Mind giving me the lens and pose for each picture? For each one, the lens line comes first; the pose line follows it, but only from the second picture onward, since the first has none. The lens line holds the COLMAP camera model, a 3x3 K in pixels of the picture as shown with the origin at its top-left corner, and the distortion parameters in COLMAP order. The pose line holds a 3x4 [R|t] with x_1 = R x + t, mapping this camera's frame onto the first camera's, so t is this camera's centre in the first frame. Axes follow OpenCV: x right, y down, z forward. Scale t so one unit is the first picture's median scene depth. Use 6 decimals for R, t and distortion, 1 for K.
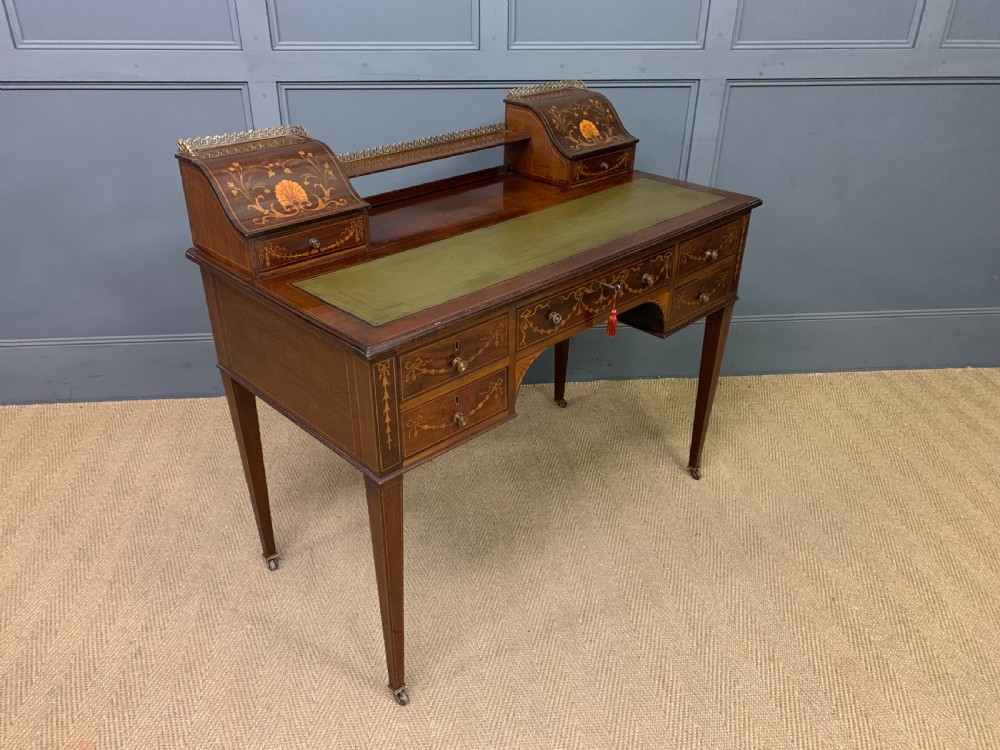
lens RADIAL K [[776.5, 0, 499.3], [0, 776.5, 387.4], [0, 0, 1]] dist [0.037533, -0.031225]
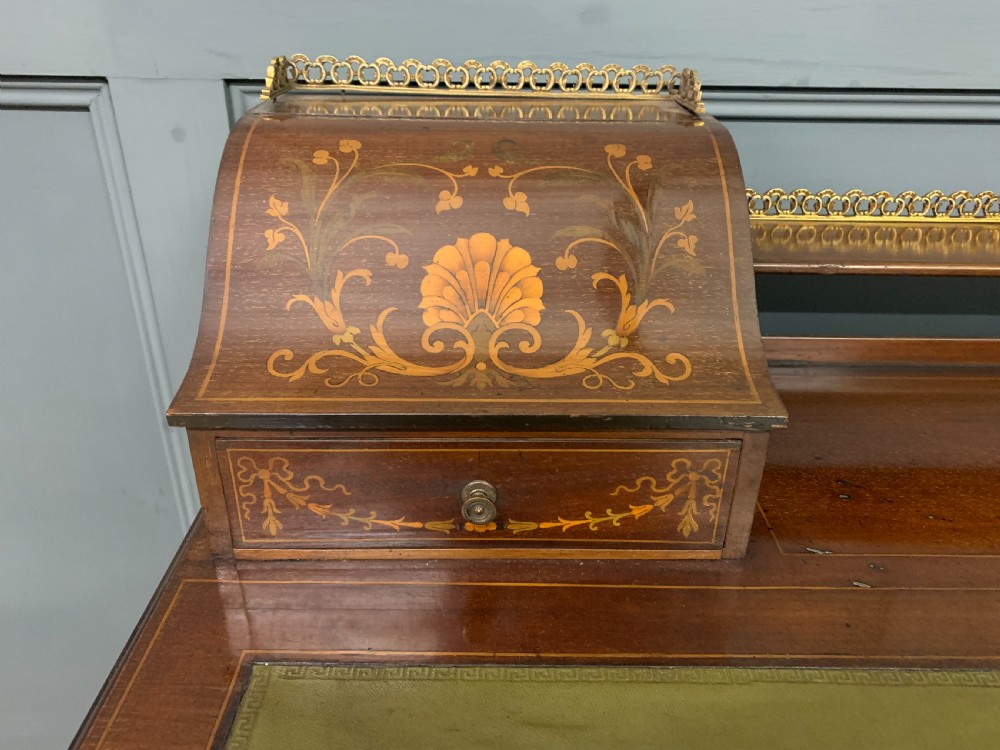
lens RADIAL K [[776.5, 0, 507.8], [0, 776.5, 377.1], [0, 0, 1]] dist [0.037533, -0.031225]
pose [[0.719855, 0.321222, -0.615326, -0.092777], [-0.353738, 0.932494, 0.072966, -0.242686], [0.597226, 0.165139, 0.784889, 0.807386]]
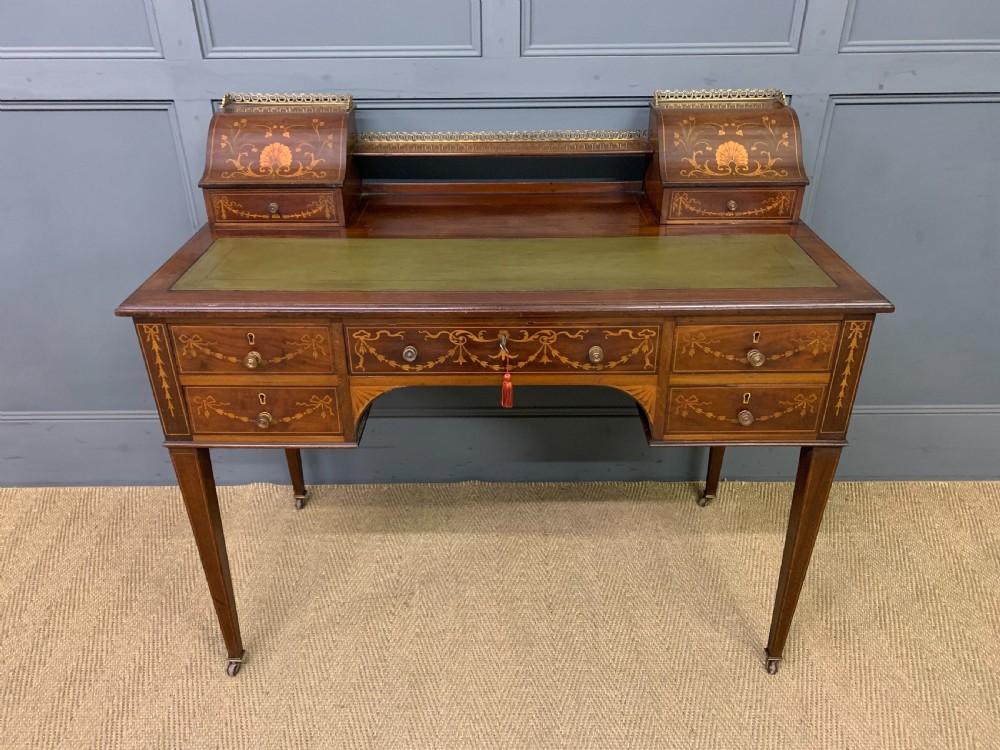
lens RADIAL K [[776.5, 0, 496.3], [0, 776.5, 371.3], [0, 0, 1]] dist [0.037533, -0.031225]
pose [[0.708157, 0.329231, -0.624596, 0.663980], [-0.338754, 0.934591, 0.108559, -0.194670], [0.619483, 0.134708, 0.773366, 0.428666]]
